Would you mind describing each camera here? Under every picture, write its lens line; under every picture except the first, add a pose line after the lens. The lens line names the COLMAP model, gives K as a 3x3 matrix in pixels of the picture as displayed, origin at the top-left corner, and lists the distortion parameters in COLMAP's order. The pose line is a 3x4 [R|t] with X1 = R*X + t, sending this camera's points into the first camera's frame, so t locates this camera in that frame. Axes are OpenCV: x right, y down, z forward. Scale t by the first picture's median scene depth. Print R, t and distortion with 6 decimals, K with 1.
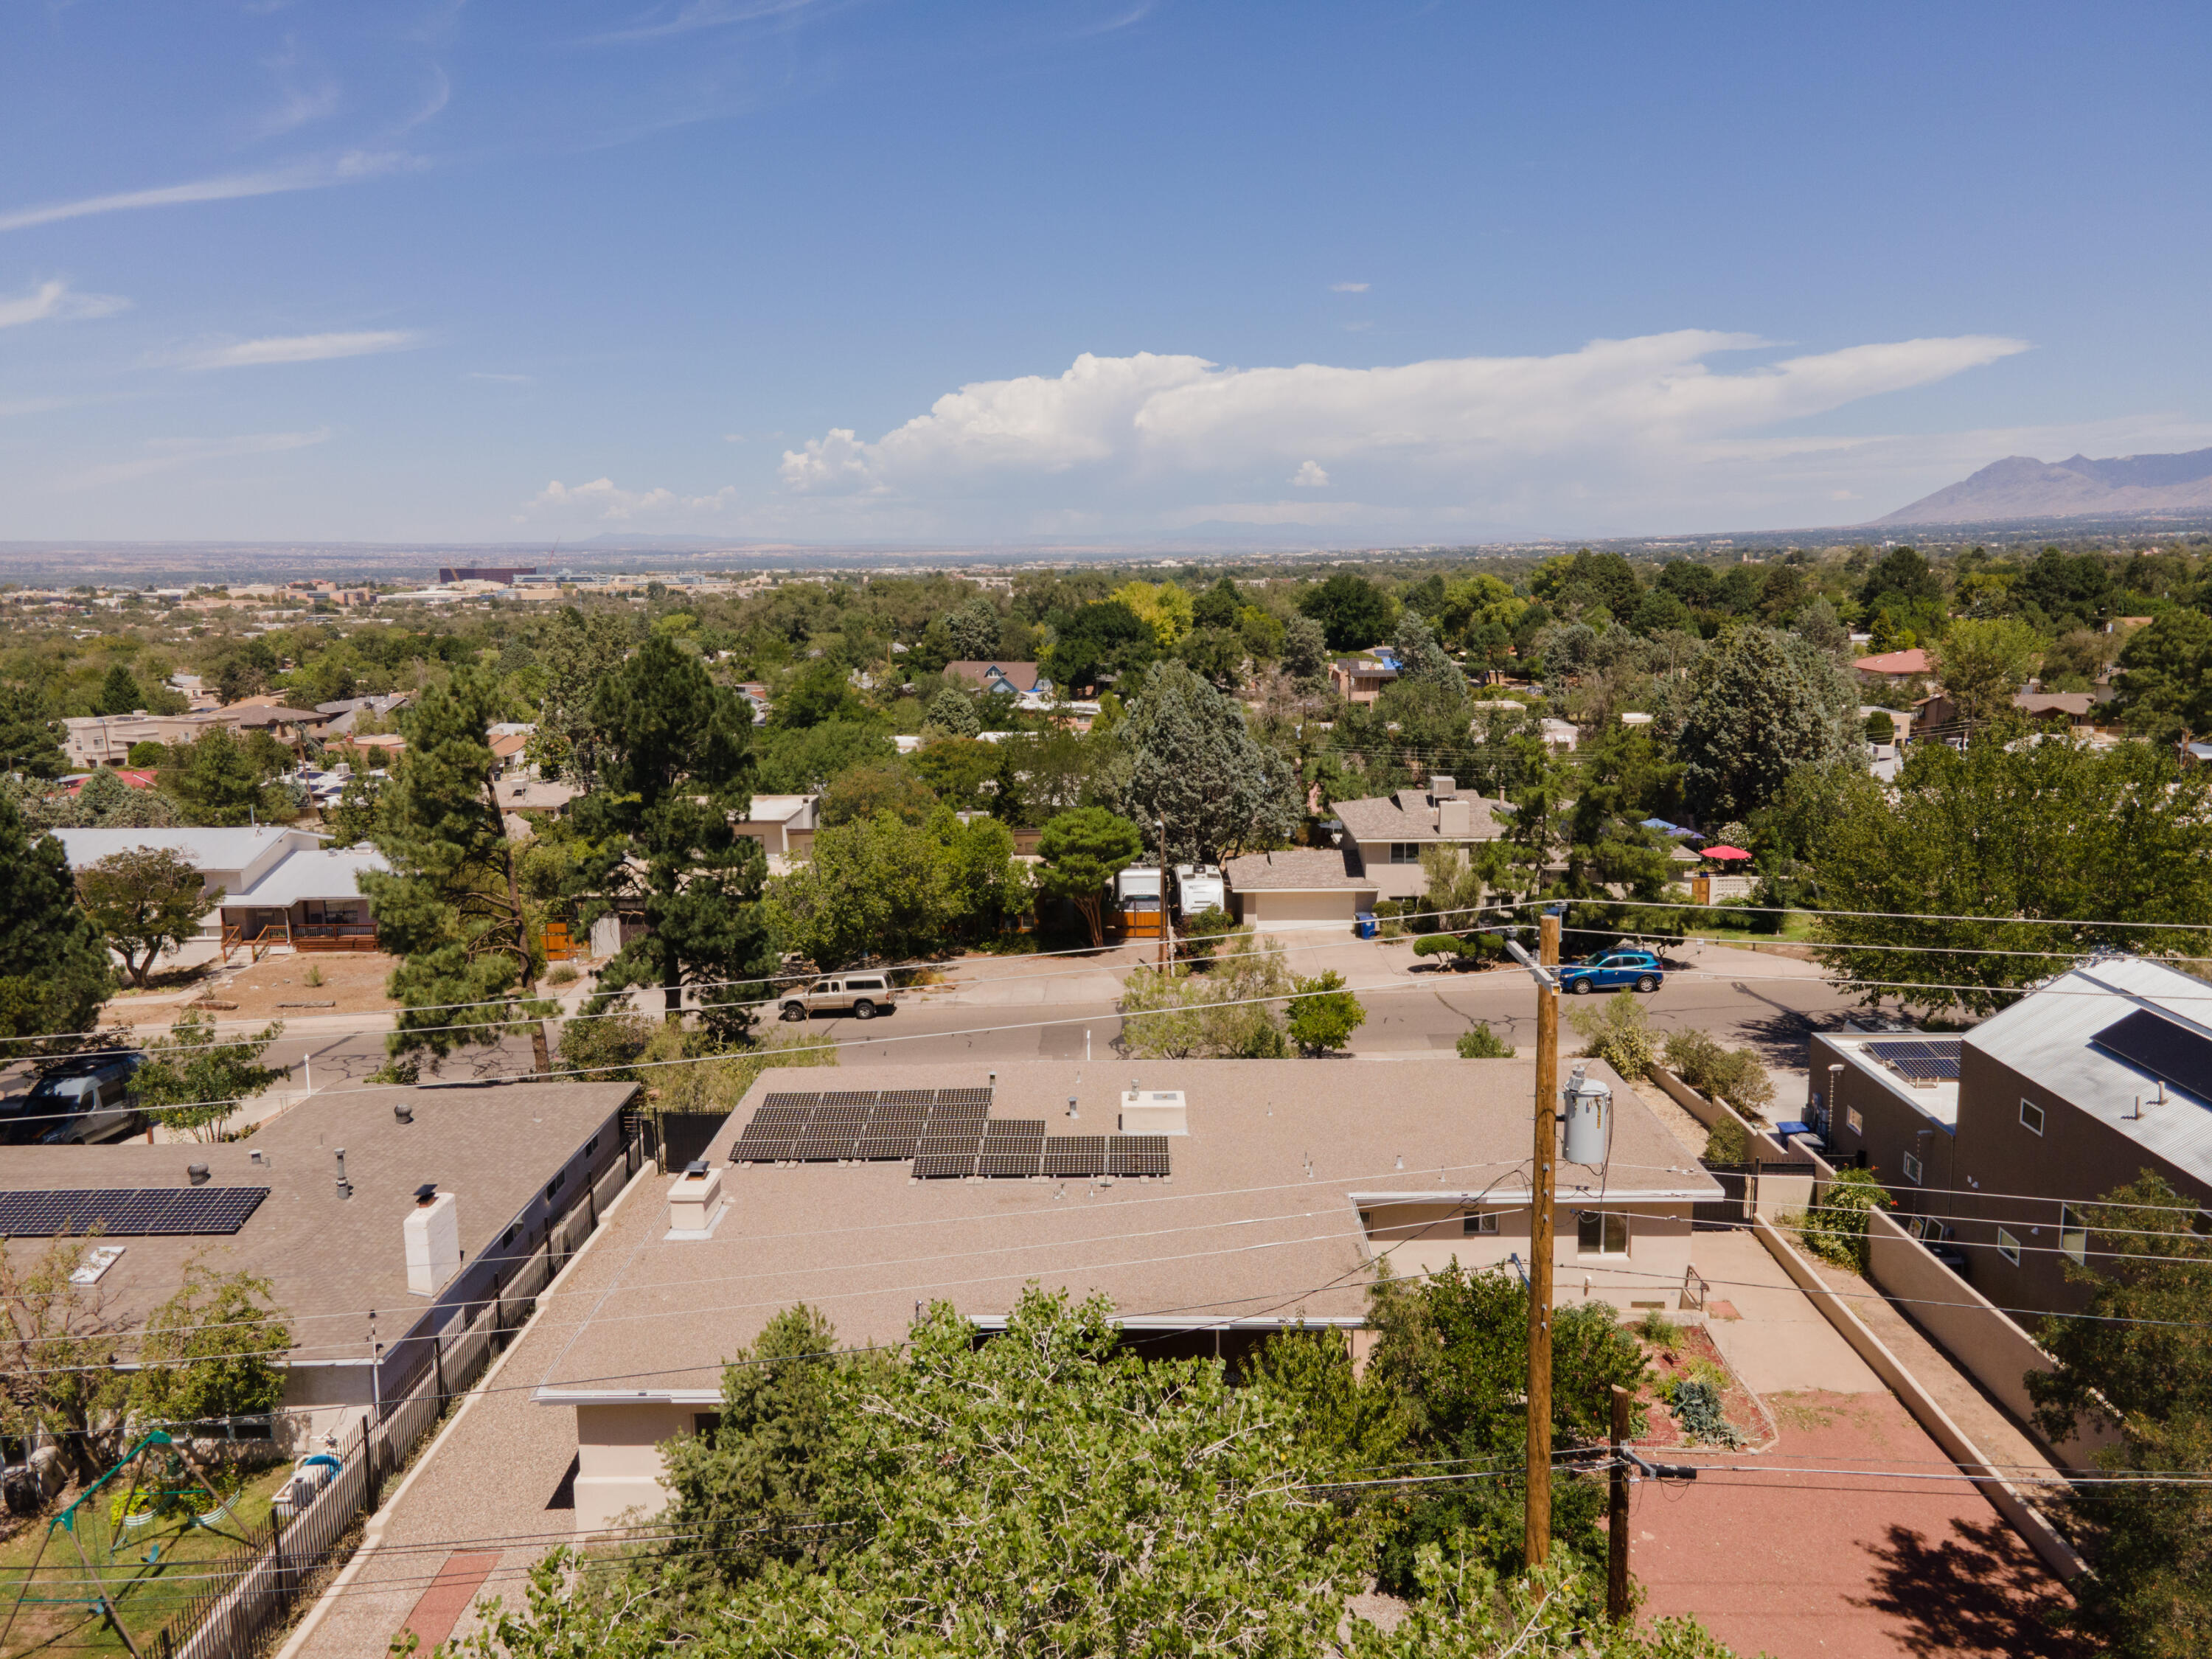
lens RADIAL K [[1616.4, 0, 1106.0], [0, 1616.4, 829.5], [0, 0, 1]] dist [0.046788, 0.003275]
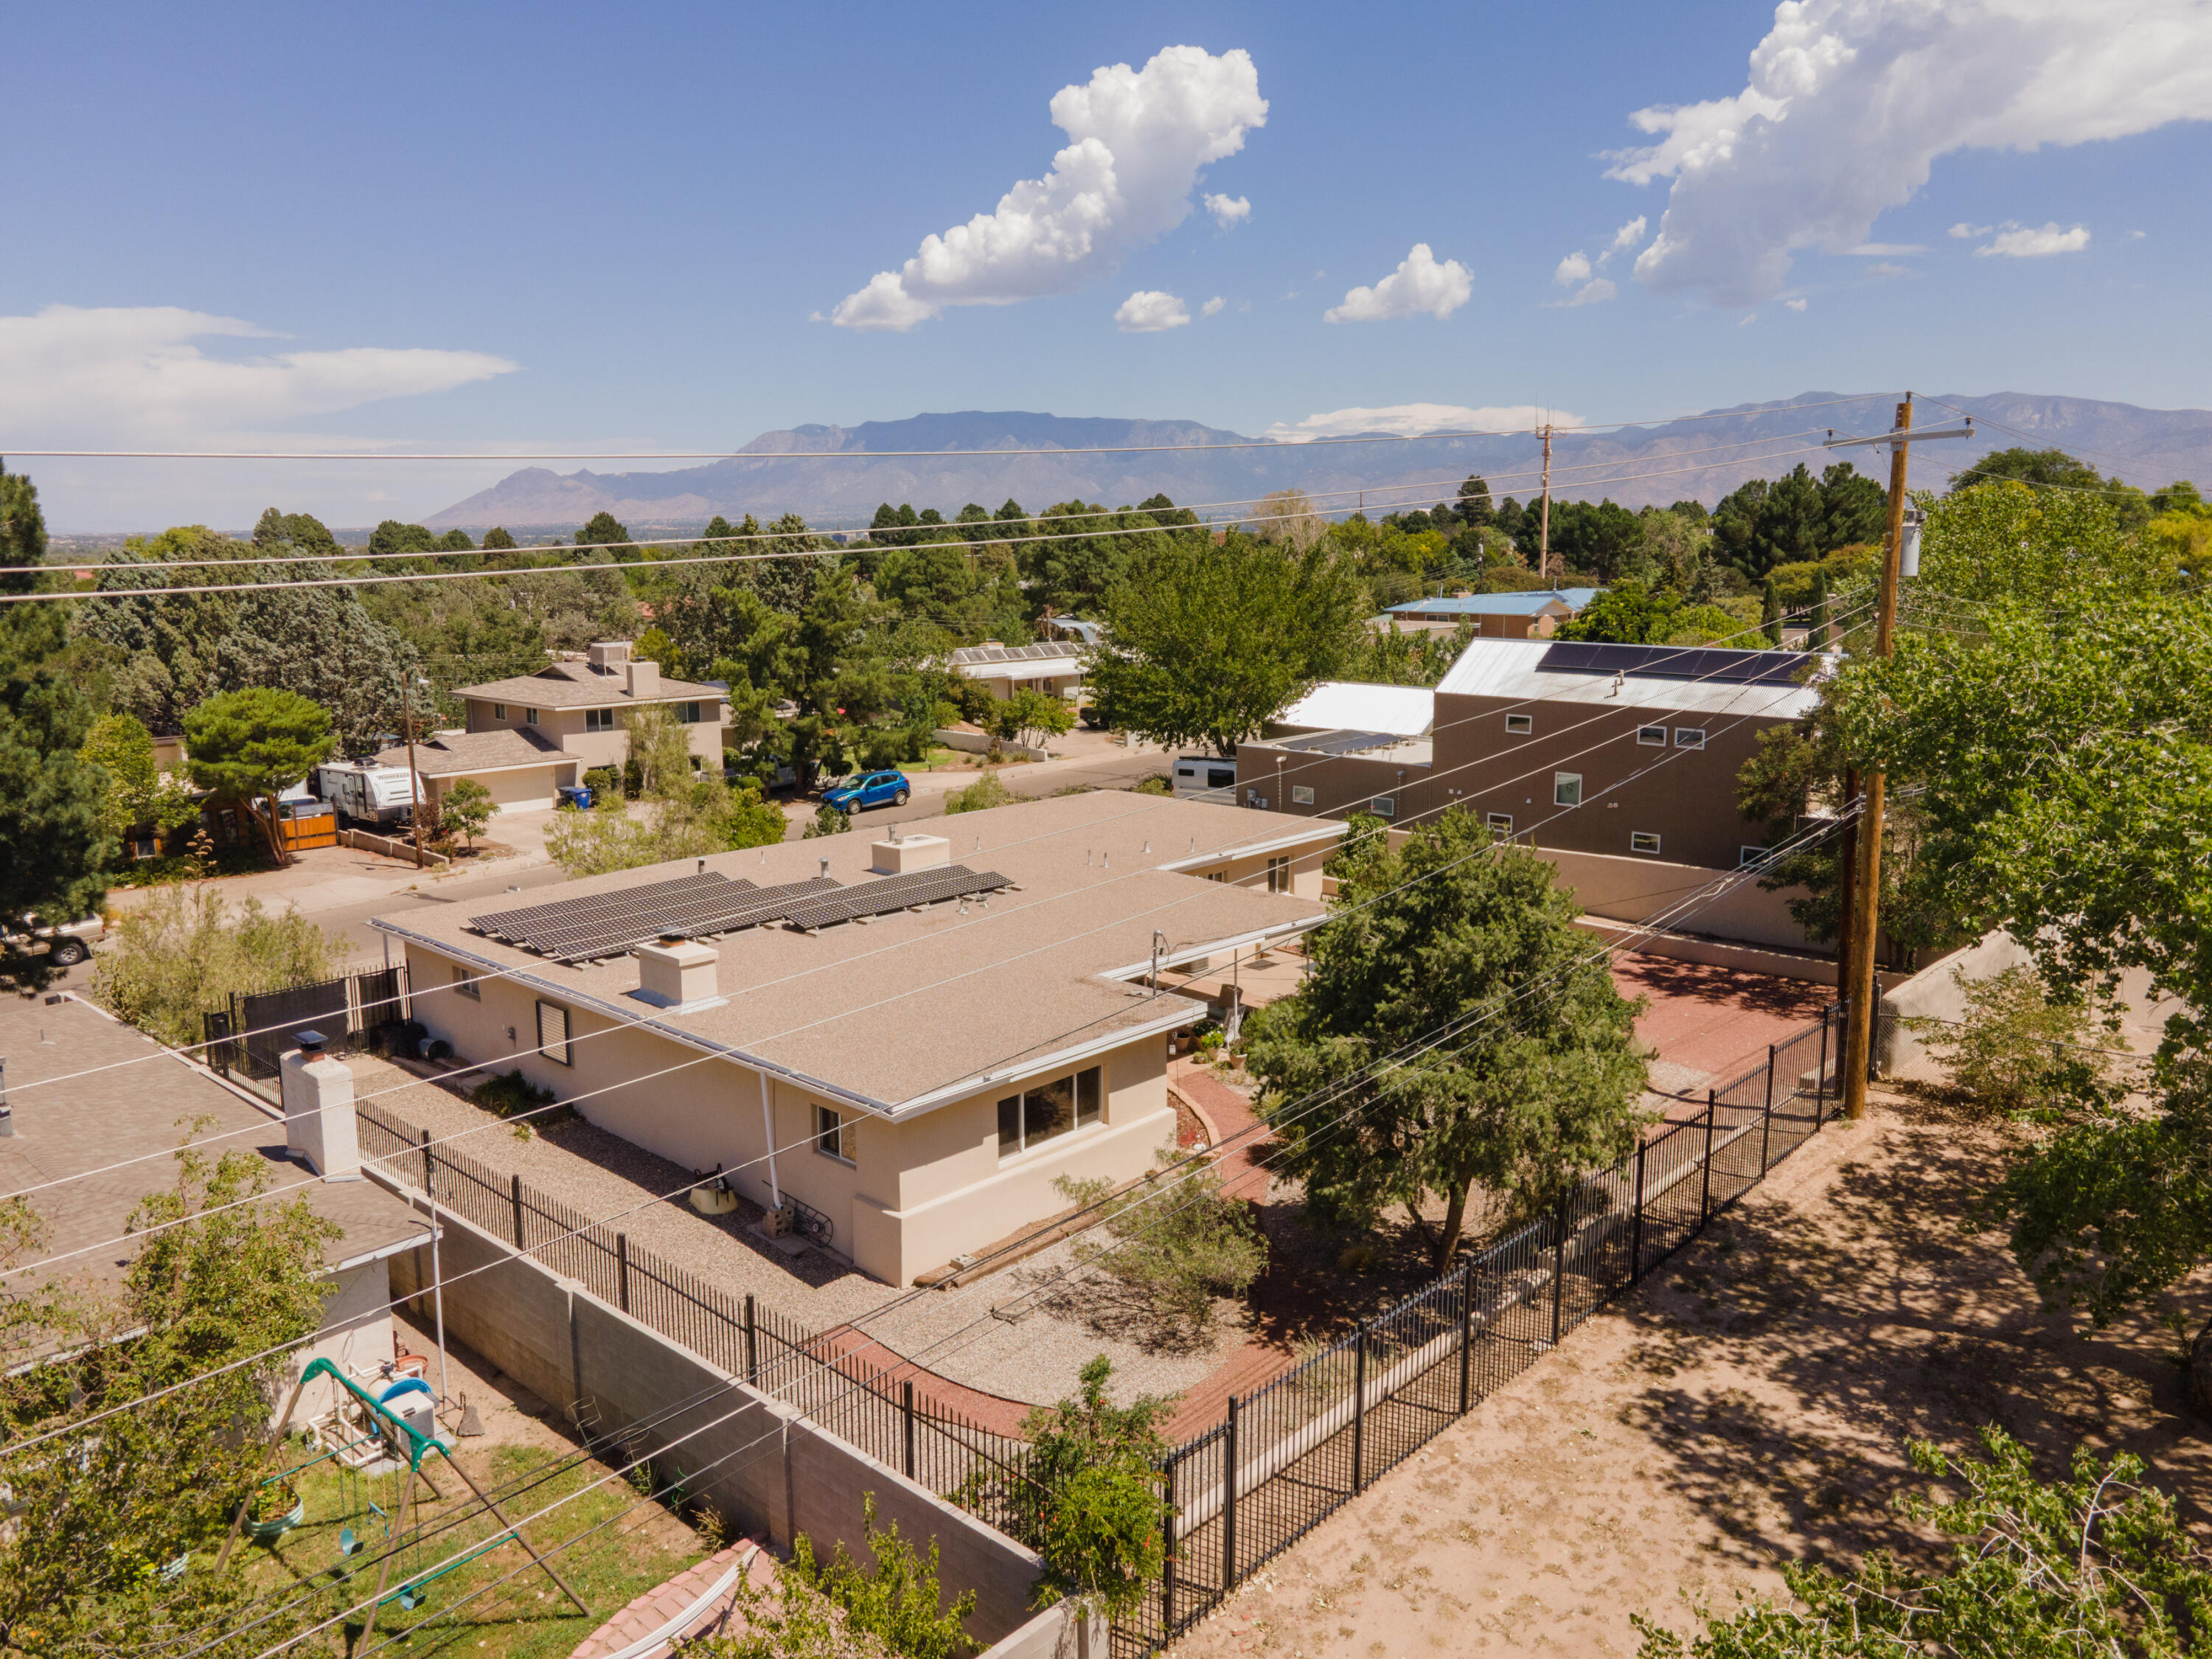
lens RADIAL K [[1627.1, 0, 1073.7], [0, 1627.1, 833.3], [0, 0, 1]] dist [0.085073, -0.003209]
pose [[0.676409, -0.120723, 0.726565, -0.334343], [0.125467, 0.990943, 0.047845, 0.068653], [-0.725761, 0.058797, 0.685429, 0.134956]]
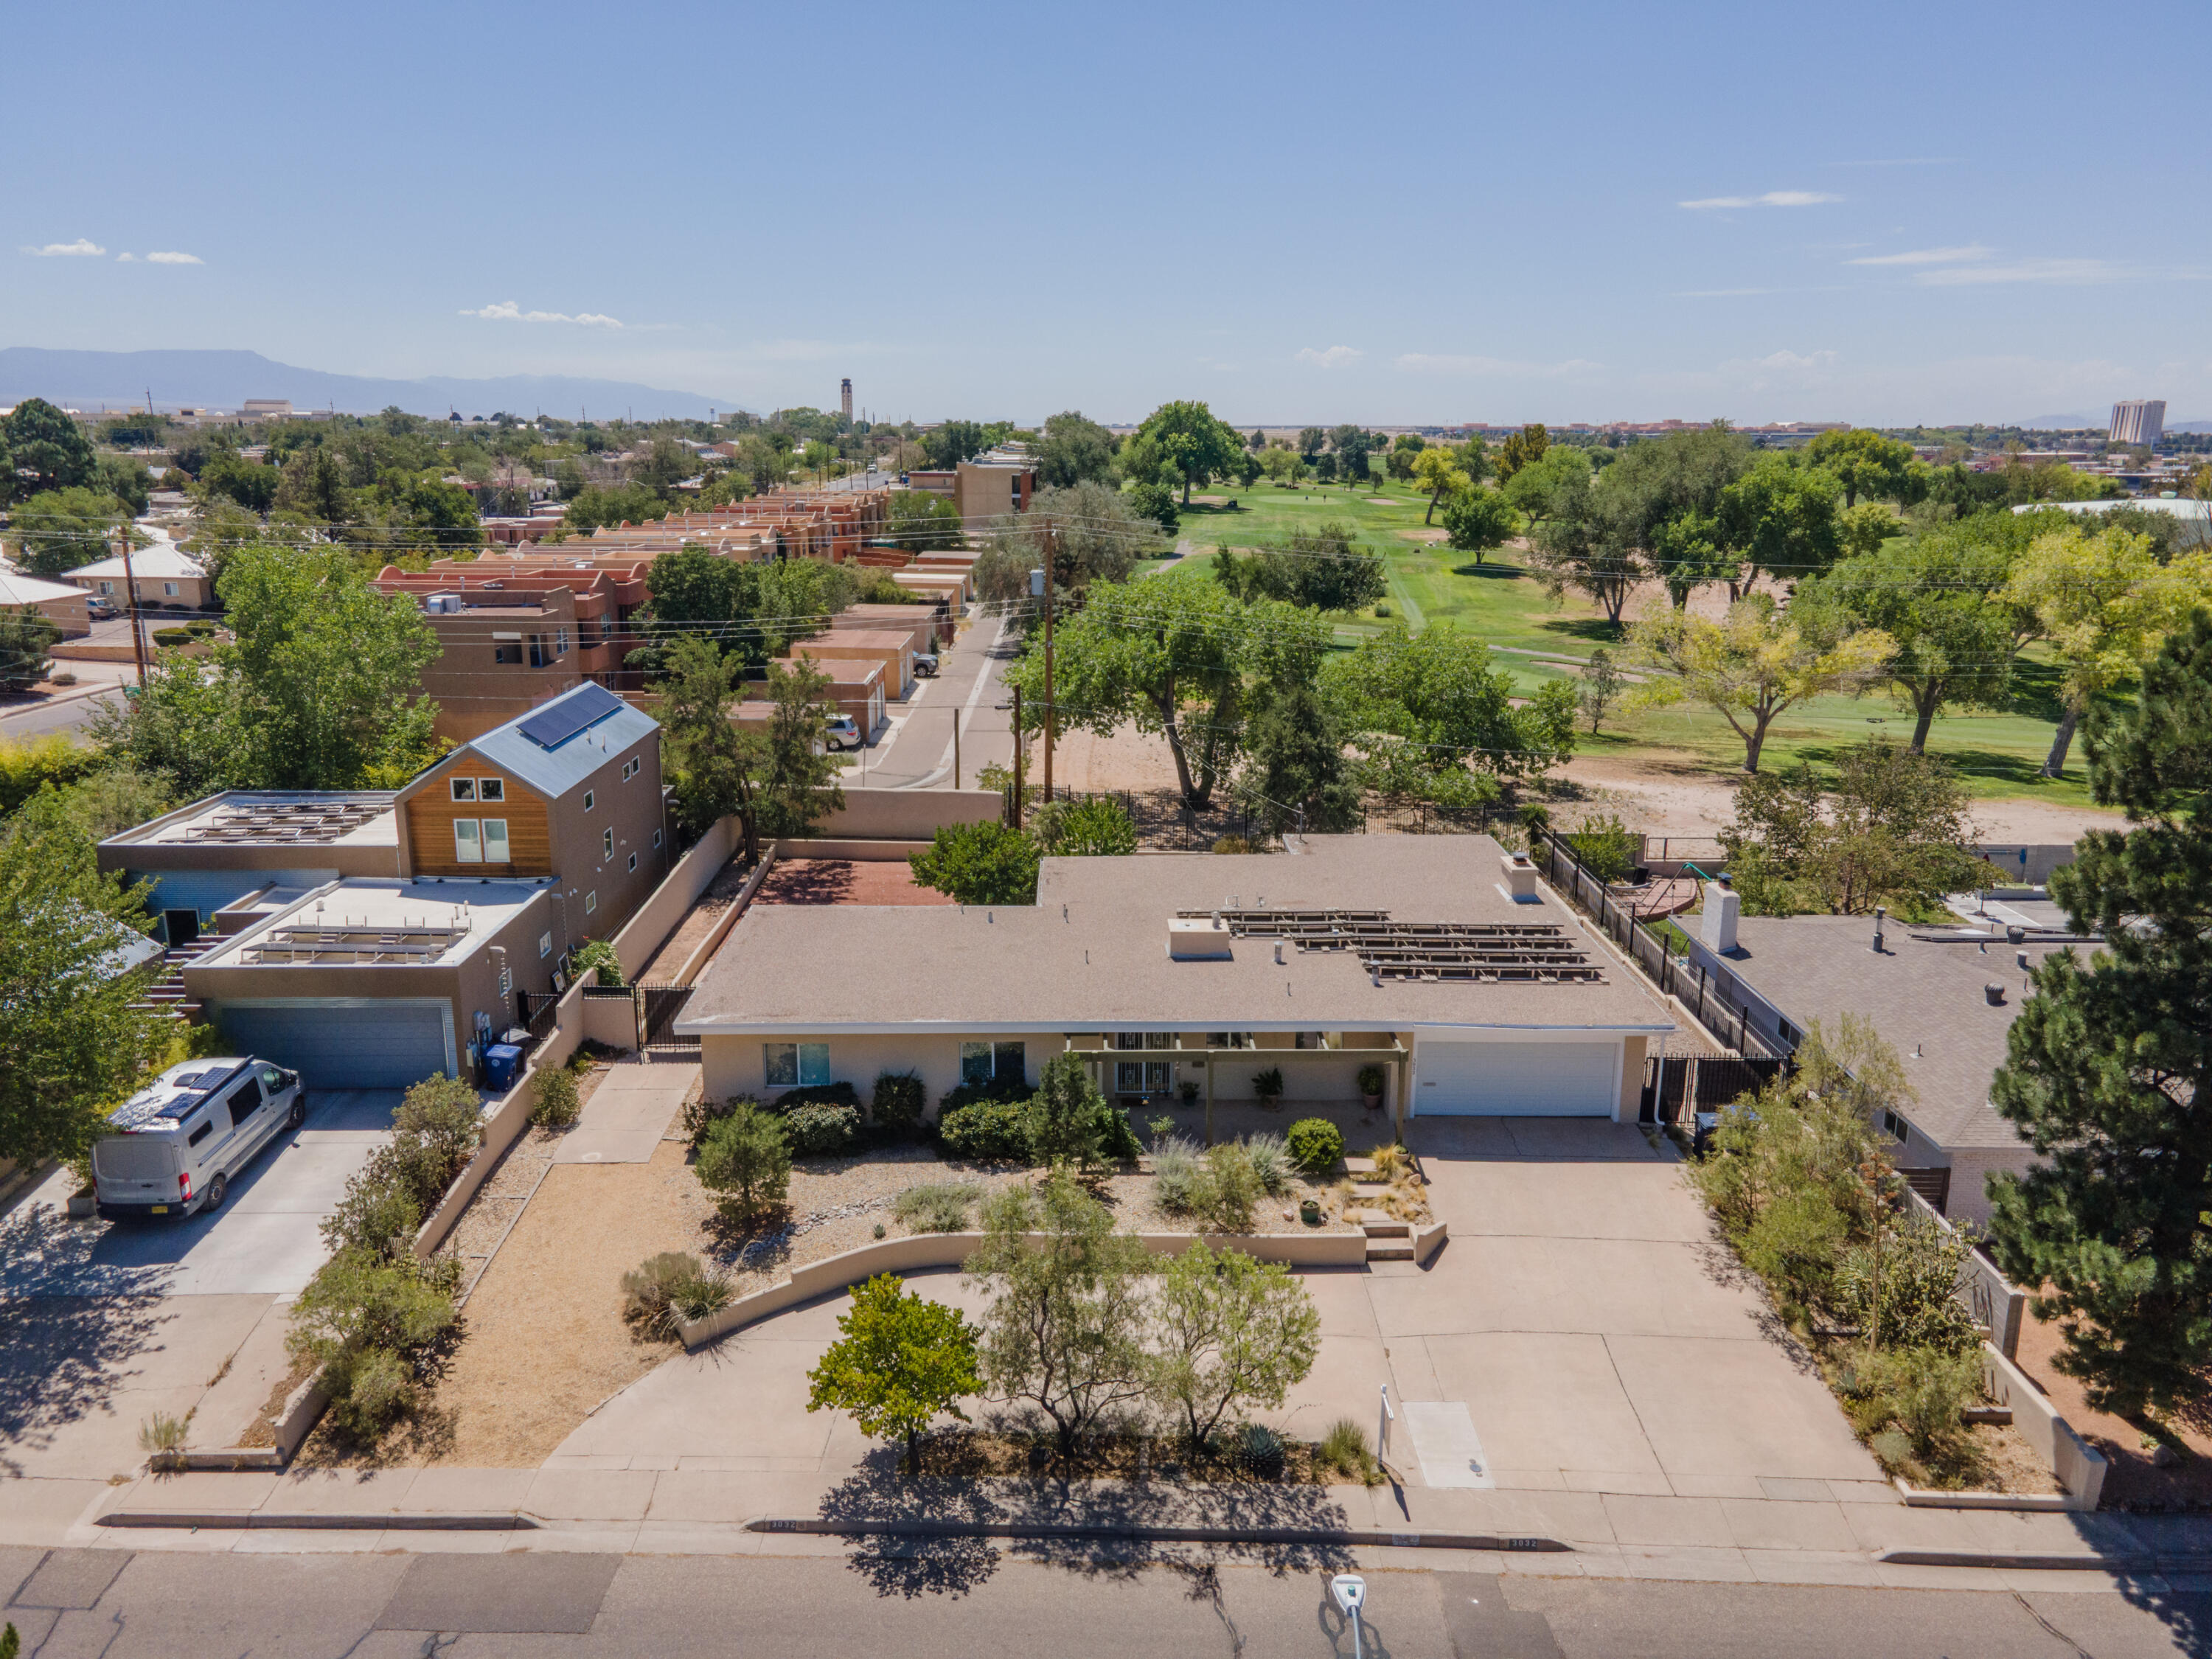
lens RADIAL K [[1616.4, 0, 1106.0], [0, 1616.4, 829.5], [0, 0, 1]] dist [0.046788, 0.003275]
pose [[-0.999485, 0.010345, -0.030372, 0.065081], [-0.002959, 0.912844, 0.408298, -0.179173], [0.031948, 0.408178, -0.912343, 1.057448]]
